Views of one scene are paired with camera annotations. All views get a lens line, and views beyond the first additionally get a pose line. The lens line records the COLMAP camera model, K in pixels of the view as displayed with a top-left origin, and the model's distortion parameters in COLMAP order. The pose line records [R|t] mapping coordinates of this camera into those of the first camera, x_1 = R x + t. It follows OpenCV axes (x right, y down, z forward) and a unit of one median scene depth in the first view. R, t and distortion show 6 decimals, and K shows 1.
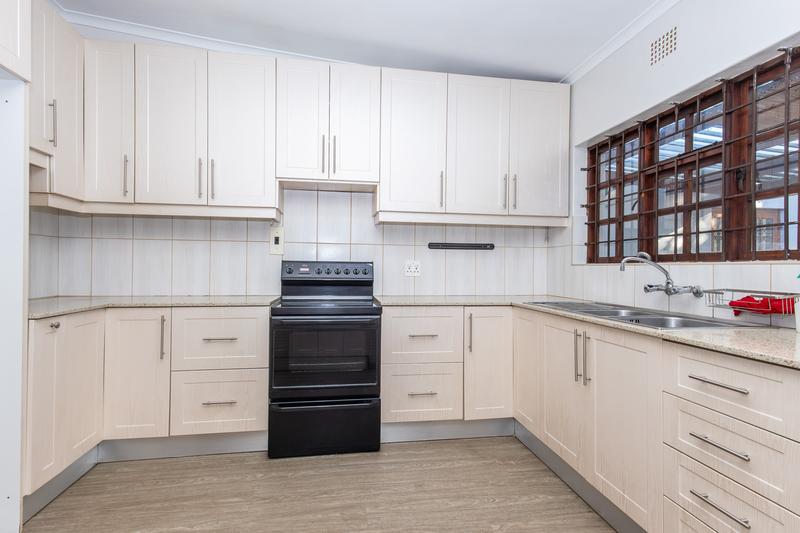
lens RADIAL K [[405.6, 0, 400.0], [0, 405.6, 267.5], [0, 0, 1]] dist [0.013457, 0.000357]
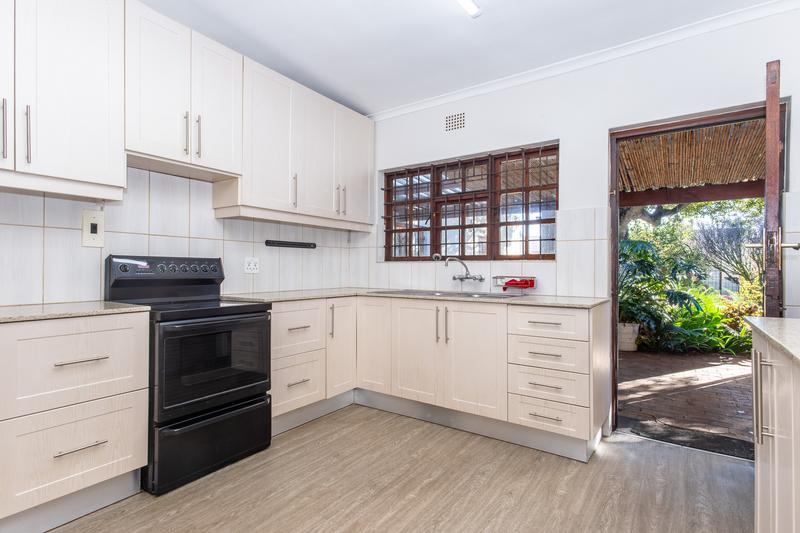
lens RADIAL K [[405.6, 0, 400.7], [0, 405.6, 267.8], [0, 0, 1]] dist [0.013457, 0.000357]
pose [[0.691193, -0.005050, 0.722653, -0.549937], [0.001787, 0.999984, 0.005279, 0.004715], [-0.722668, -0.002357, 0.691191, 0.074126]]
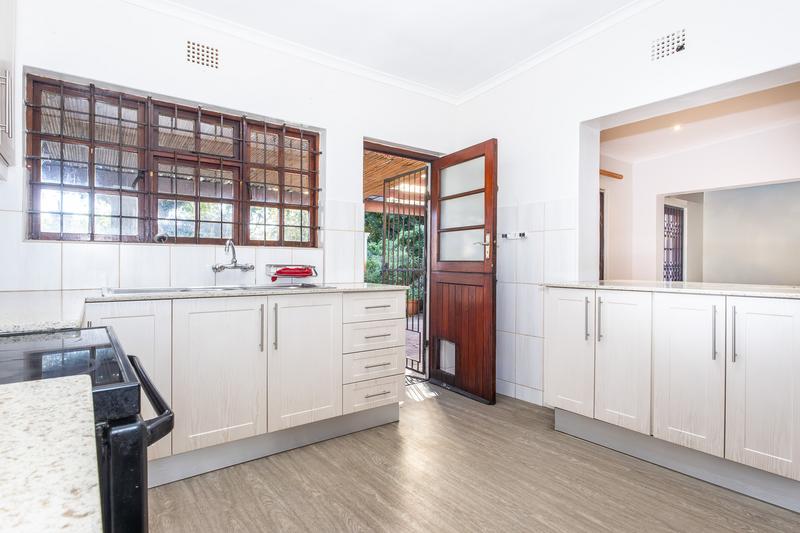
lens RADIAL K [[414.7, 0, 399.5], [0, 414.7, 264.8], [0, 0, 1]] dist [-0.000067, -0.000376]
pose [[-0.461446, -0.018378, 0.886978, -0.573814], [-0.011729, 0.999824, 0.014614, 0.018634], [-0.887091, -0.003660, -0.461580, 0.933064]]
